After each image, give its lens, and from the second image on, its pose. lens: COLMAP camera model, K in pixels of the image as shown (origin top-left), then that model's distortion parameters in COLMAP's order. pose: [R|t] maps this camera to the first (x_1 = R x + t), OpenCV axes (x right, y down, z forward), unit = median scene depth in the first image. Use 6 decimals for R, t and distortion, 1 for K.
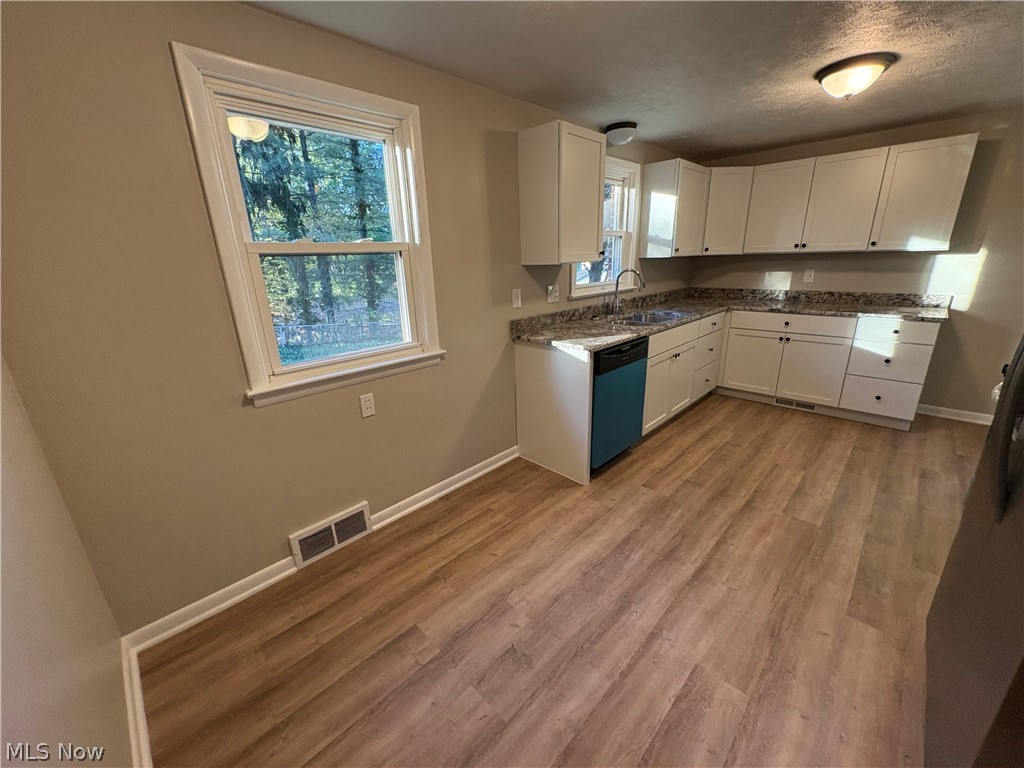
lens RADIAL K [[406.8, 0, 512.0], [0, 406.8, 384.0], [0, 0, 1]] dist [-0.001686, -0.000296]
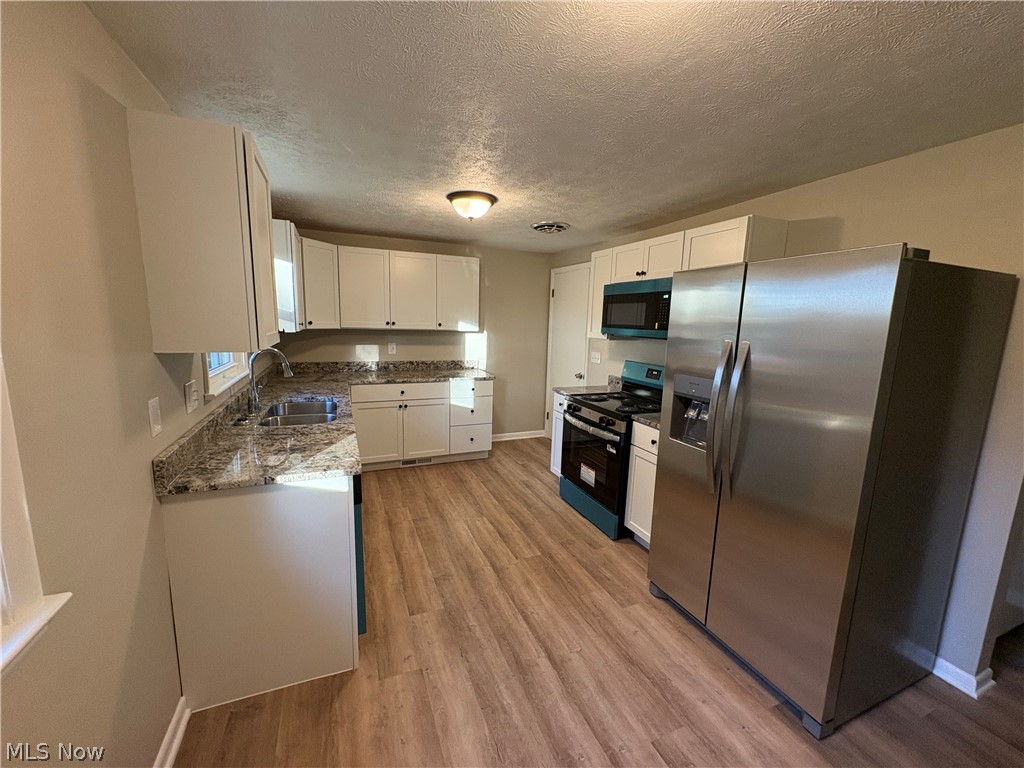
lens RADIAL K [[406.8, 0, 512.0], [0, 406.8, 384.0], [0, 0, 1]] dist [-0.001686, -0.000296]
pose [[0.383285, -0.106183, 0.917506, -0.240907], [0.237409, 0.971320, 0.013234, -0.129963], [-0.892597, 0.212752, 0.397501, 0.333963]]
